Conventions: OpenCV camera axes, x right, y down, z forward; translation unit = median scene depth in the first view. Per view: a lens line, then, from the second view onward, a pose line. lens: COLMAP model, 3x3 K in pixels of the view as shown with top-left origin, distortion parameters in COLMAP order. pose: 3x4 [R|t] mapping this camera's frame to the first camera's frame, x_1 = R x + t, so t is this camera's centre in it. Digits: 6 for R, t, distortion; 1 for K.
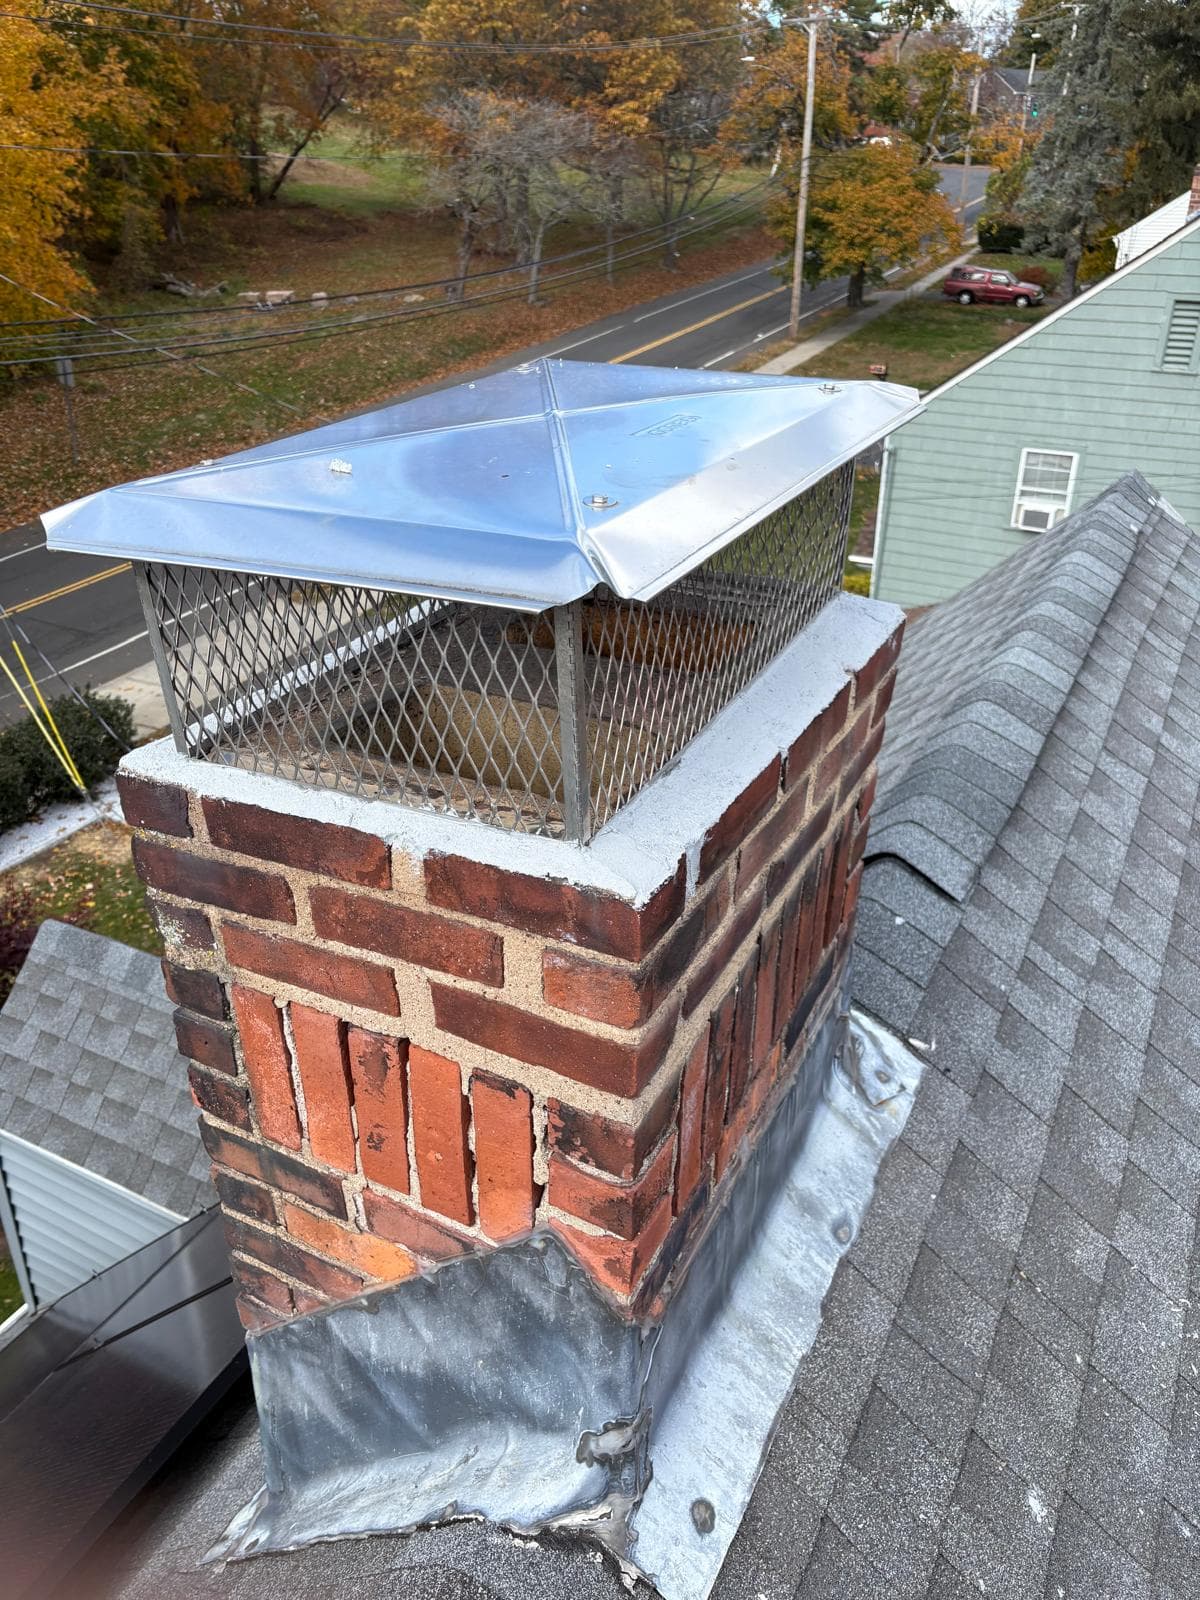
lens RADIAL K [[1207.5, 0, 597.4], [0, 1207.5, 804.4], [0, 0, 1]] dist [0.035114, -0.035552]
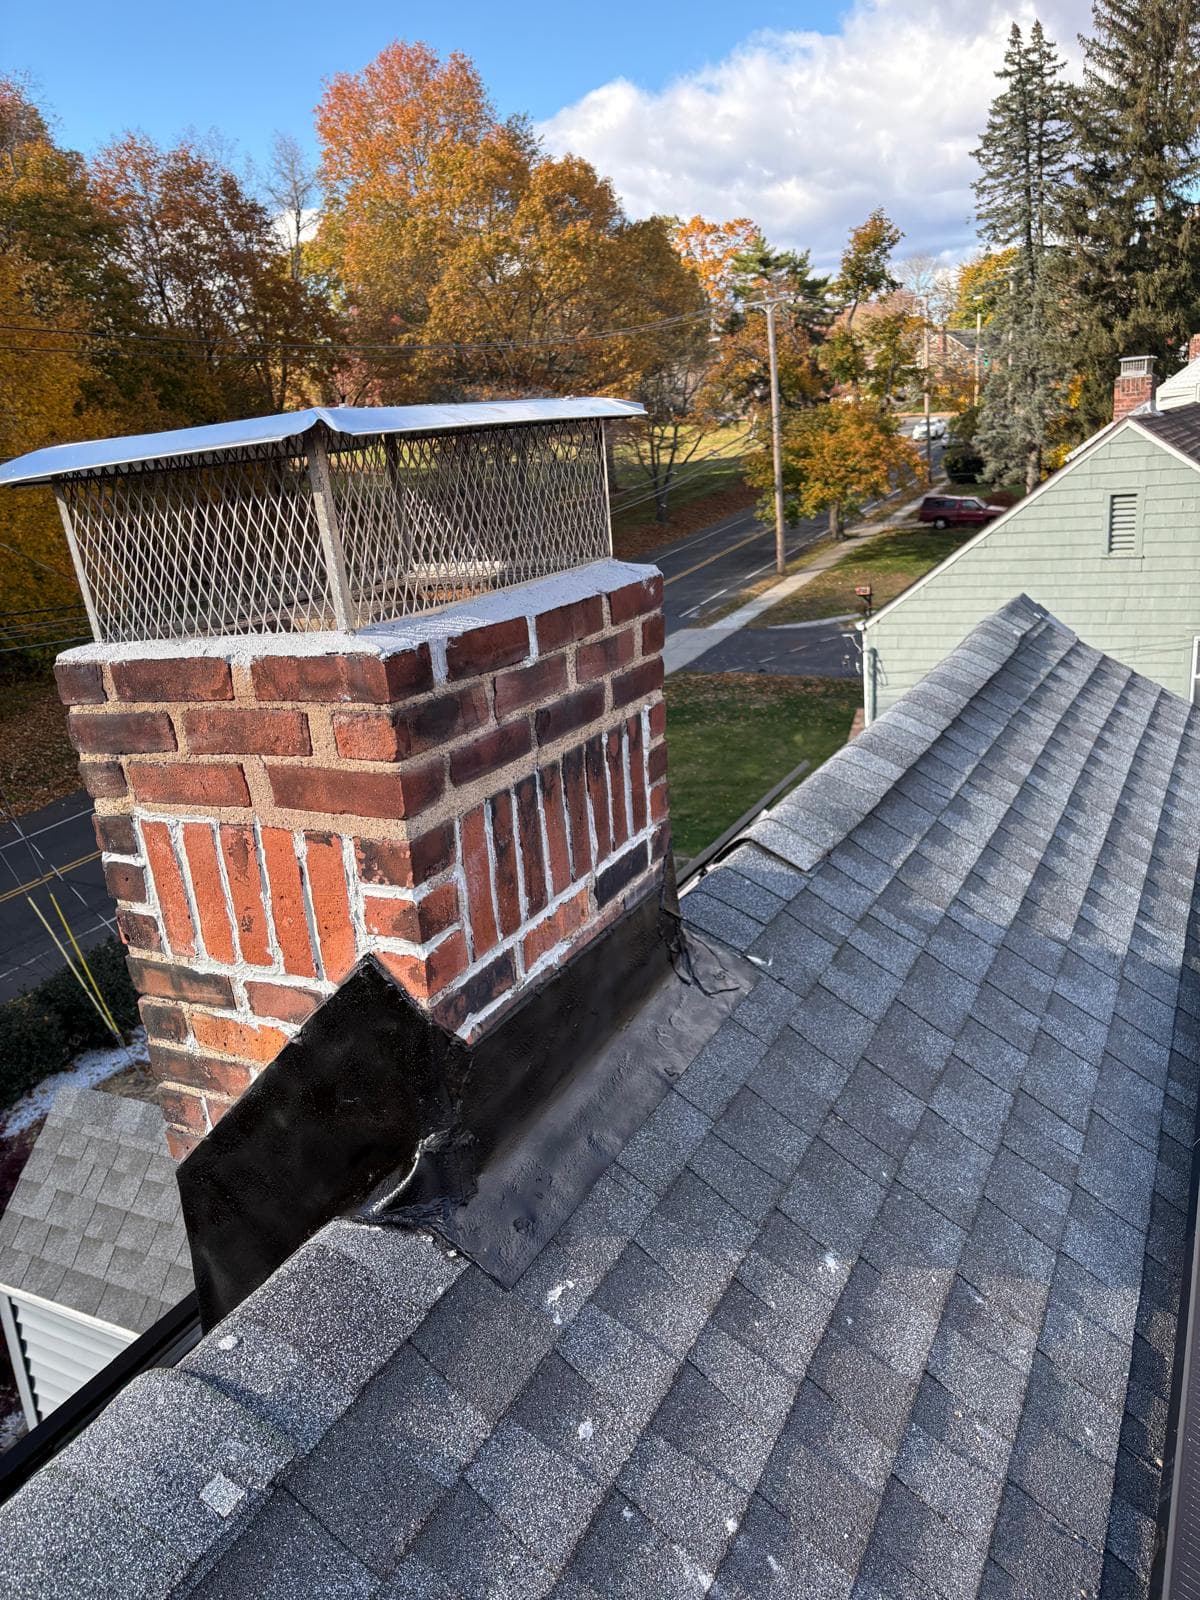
lens RADIAL K [[1207.5, 0, 601.6], [0, 1207.5, 803.9], [0, 0, 1]] dist [0.035114, -0.035552]
pose [[0.996368, -0.083192, -0.018157, 0.126417], [0.078082, 0.977708, -0.194911, 0.228032], [0.033967, 0.192785, 0.980653, -0.171036]]
